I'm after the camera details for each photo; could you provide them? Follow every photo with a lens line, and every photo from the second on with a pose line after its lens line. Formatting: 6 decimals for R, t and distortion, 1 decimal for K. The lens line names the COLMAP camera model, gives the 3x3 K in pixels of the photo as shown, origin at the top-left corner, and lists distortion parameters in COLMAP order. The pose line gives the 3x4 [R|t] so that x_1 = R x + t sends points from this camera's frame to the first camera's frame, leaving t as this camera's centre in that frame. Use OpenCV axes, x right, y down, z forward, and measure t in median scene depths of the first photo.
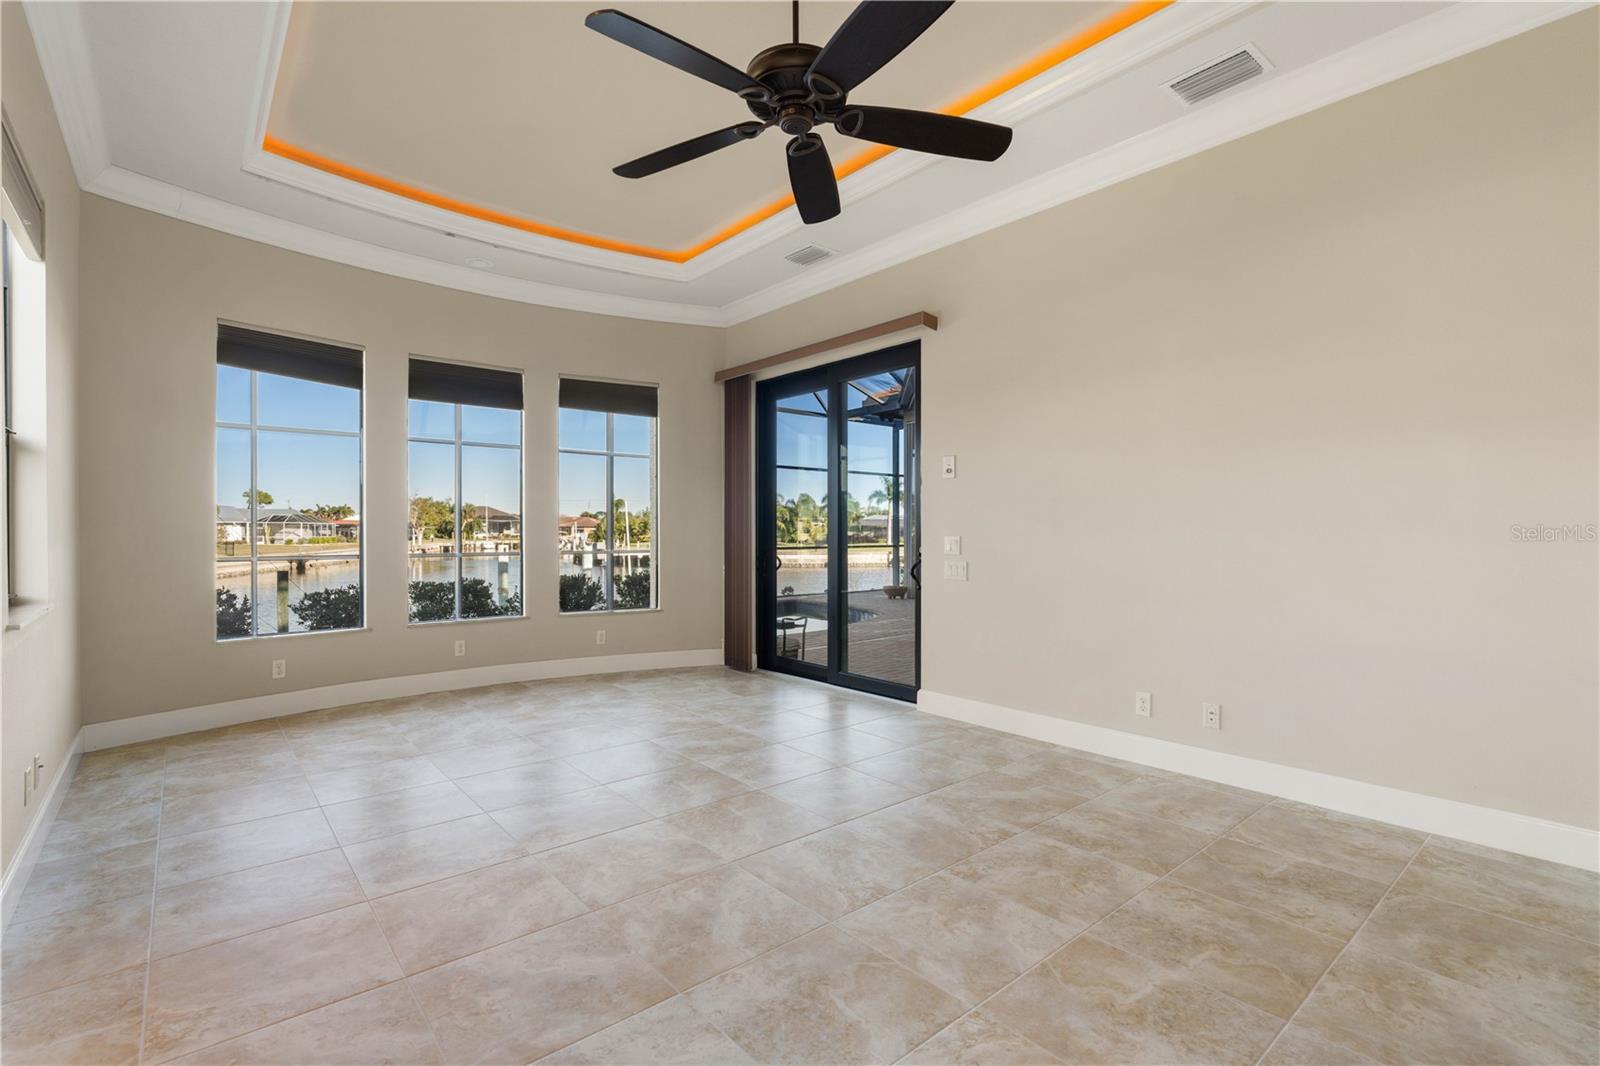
lens RADIAL K [[722.1, 0, 801.5], [0, 722.1, 533.0], [0, 0, 1]] dist [-0.006409, 0.001569]
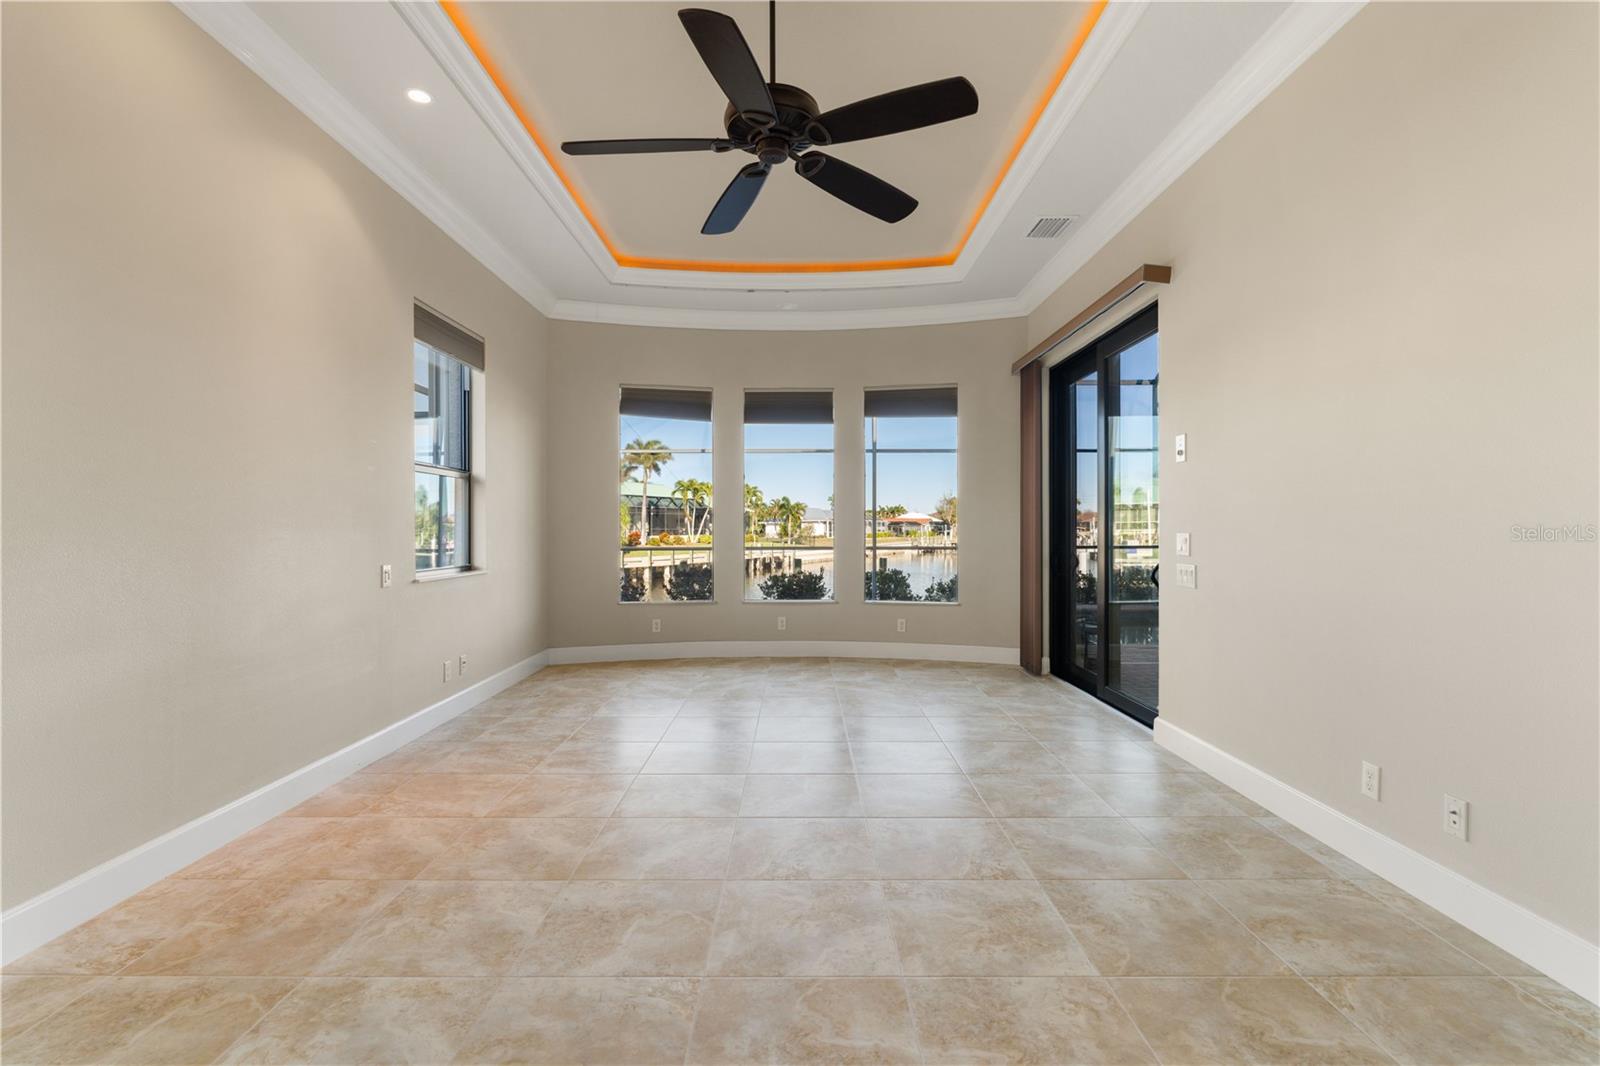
lens RADIAL K [[717.7, 0, 805.8], [0, 717.7, 524.5], [0, 0, 1]] dist [-0.006992, 0.001320]
pose [[0.765967, -0.003899, -0.642868, 0.493805], [-0.000079, 0.999981, -0.006159, -0.000191], [0.642880, 0.004768, 0.765952, 0.136719]]
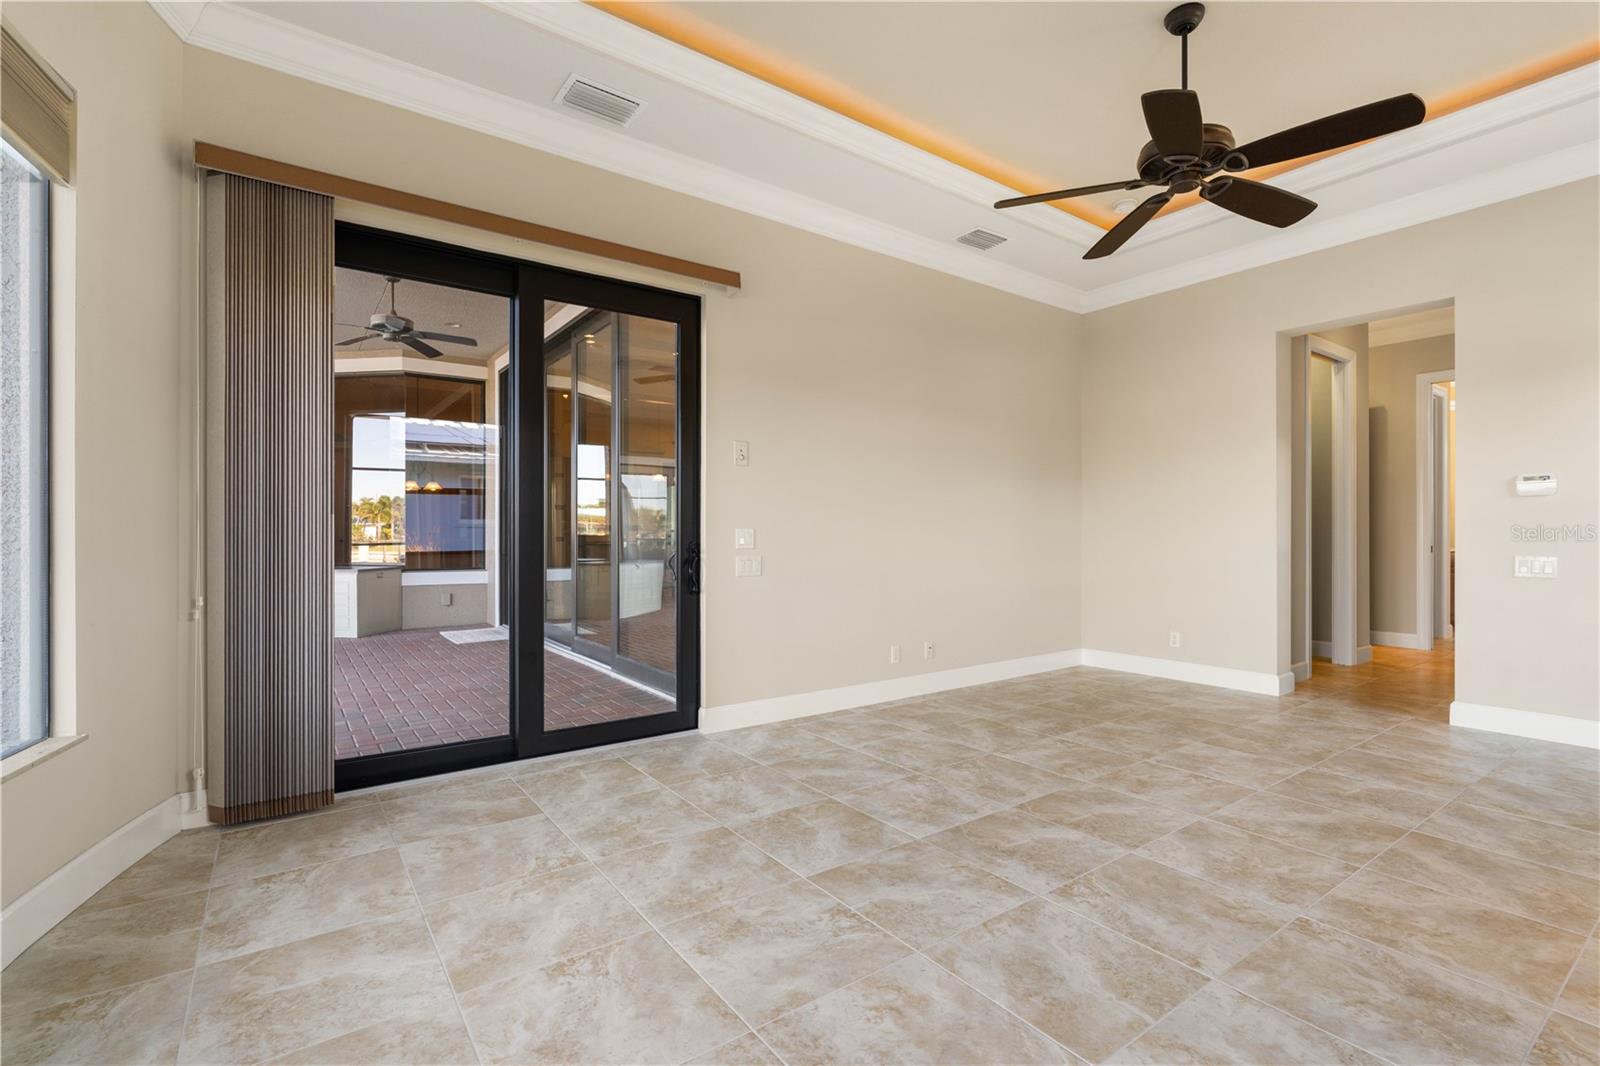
lens RADIAL K [[722.1, 0, 801.5], [0, 722.1, 533.0], [0, 0, 1]] dist [-0.006409, 0.001569]
pose [[0.087910, 0.003080, 0.996124, -0.859035], [0.002146, 0.999992, -0.003281, 0.016330], [-0.996126, 0.002426, 0.087903, 1.040694]]
